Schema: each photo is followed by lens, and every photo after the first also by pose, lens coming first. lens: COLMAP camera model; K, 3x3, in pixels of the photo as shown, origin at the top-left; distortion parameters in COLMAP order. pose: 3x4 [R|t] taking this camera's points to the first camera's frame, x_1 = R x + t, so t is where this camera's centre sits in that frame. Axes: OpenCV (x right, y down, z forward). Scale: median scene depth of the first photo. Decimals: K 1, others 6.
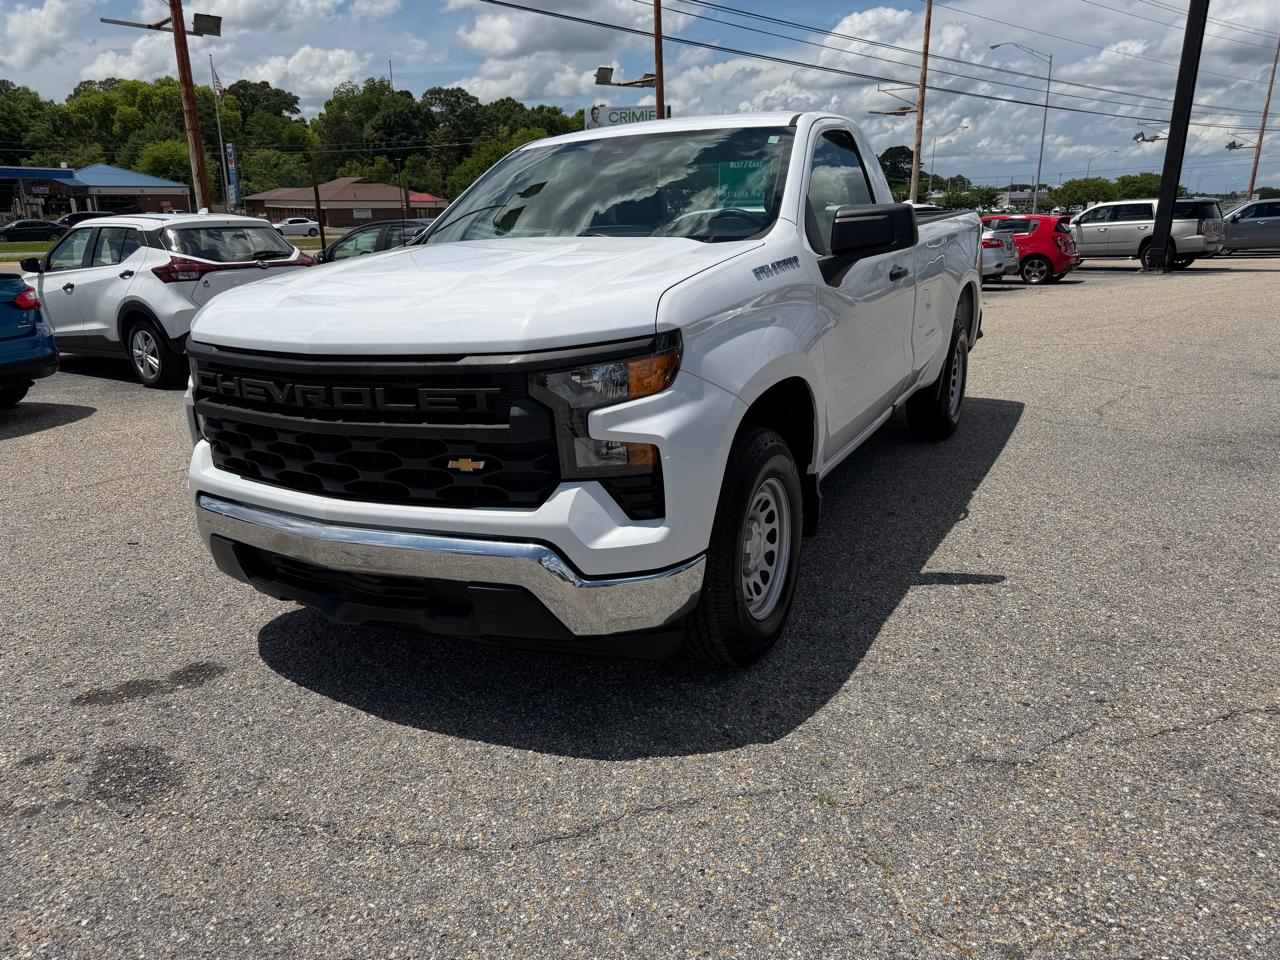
lens RADIAL K [[907.5, 0, 632.6], [0, 907.5, 474.6], [0, 0, 1]] dist [0.025320, -0.029491]
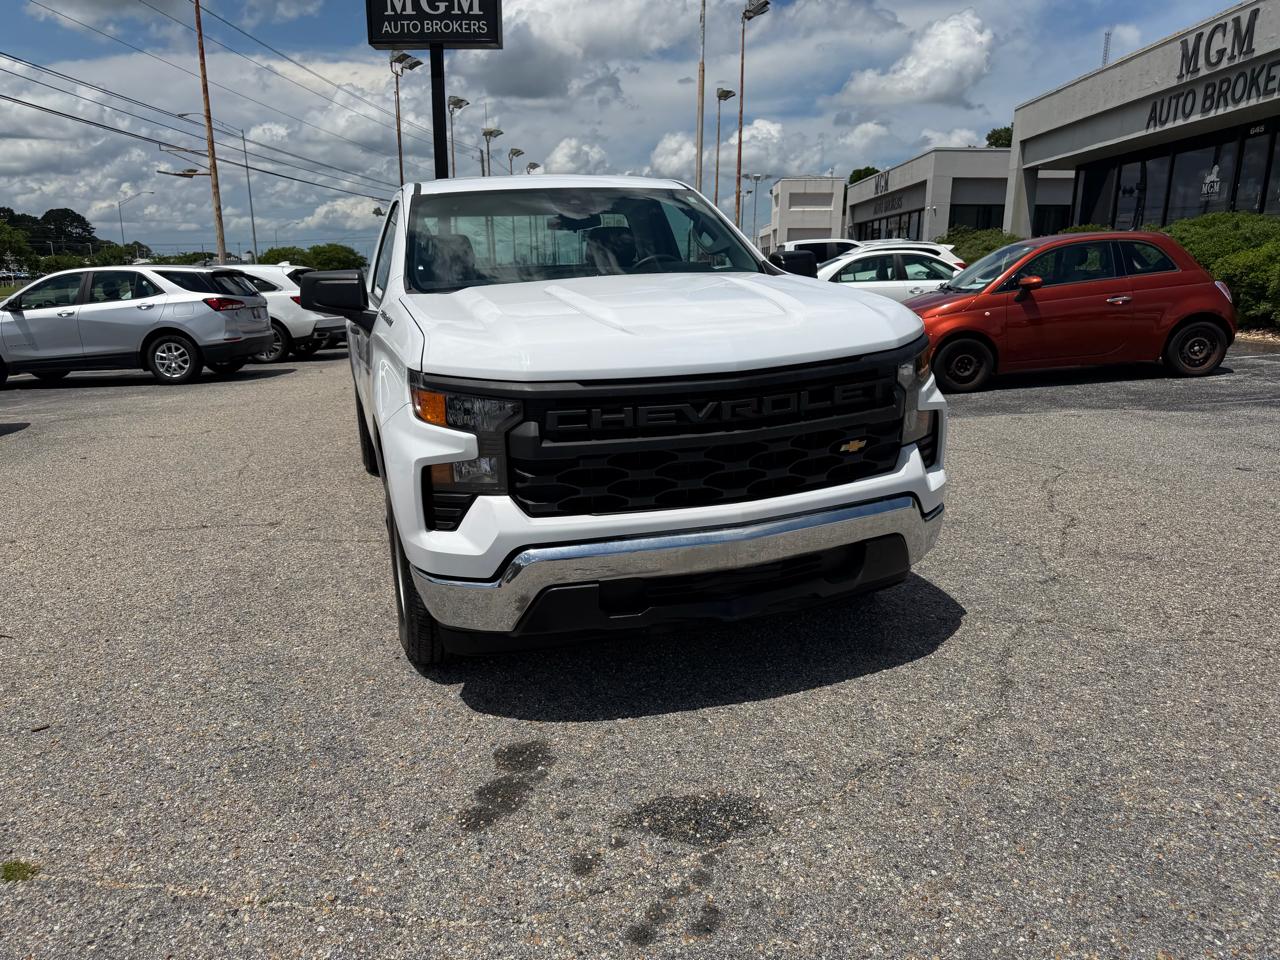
lens RADIAL K [[907.5, 0, 629.0], [0, 907.5, 477.3], [0, 0, 1]] dist [0.025320, -0.029491]
pose [[0.687415, -0.159591, 0.708513, -0.969839], [0.206377, 0.978266, 0.020120, -0.043469], [-0.696325, 0.132390, 0.705411, 0.263234]]
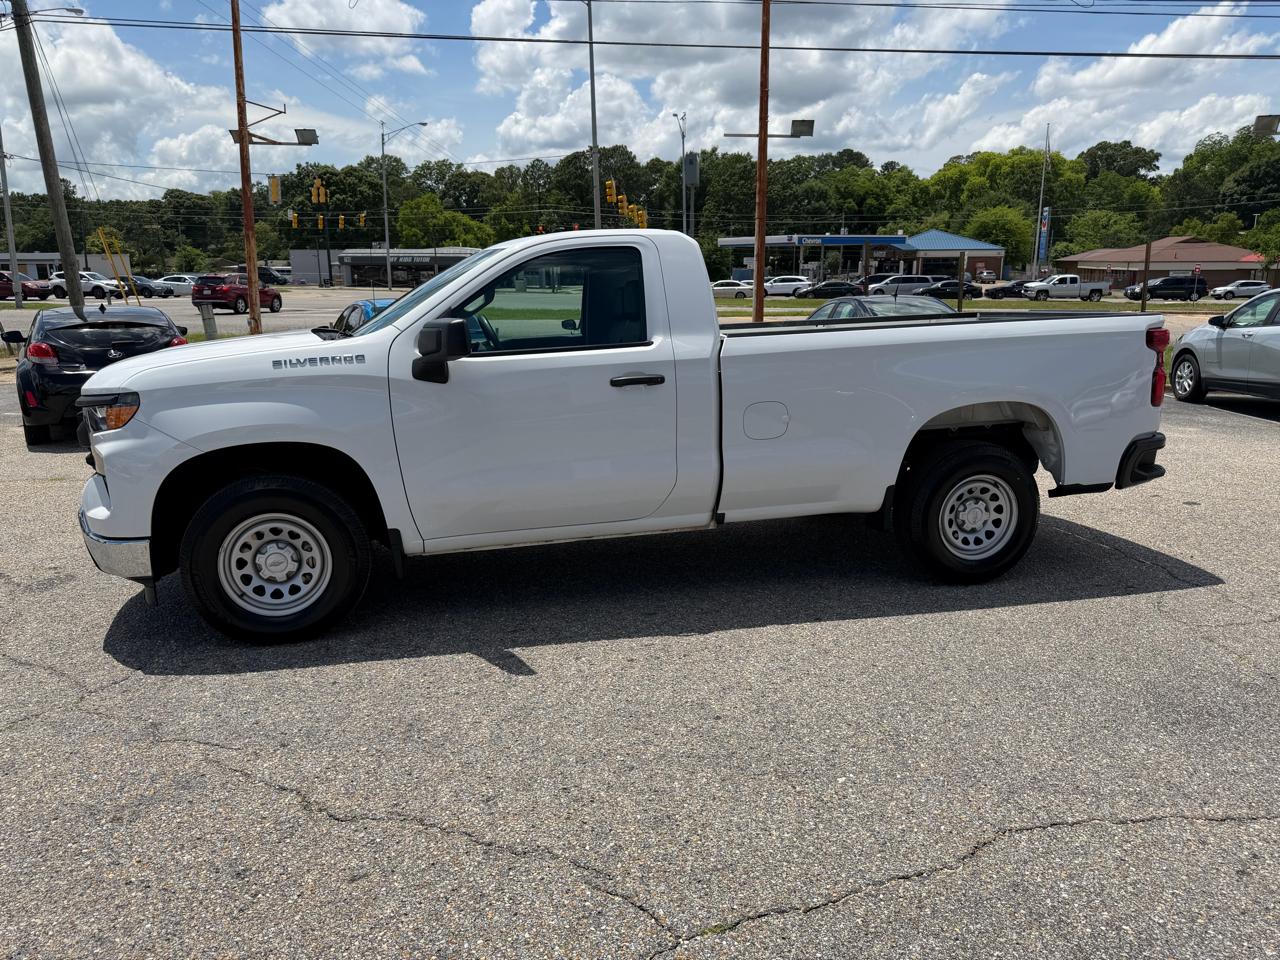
lens RADIAL K [[907.5, 0, 645.6], [0, 907.5, 479.8], [0, 0, 1]] dist [0.025320, -0.029491]
pose [[0.673579, 0.171133, -0.719030, 1.387044], [-0.211044, 0.976857, 0.034794, -0.193109], [0.708344, 0.128310, 0.694107, 0.404933]]
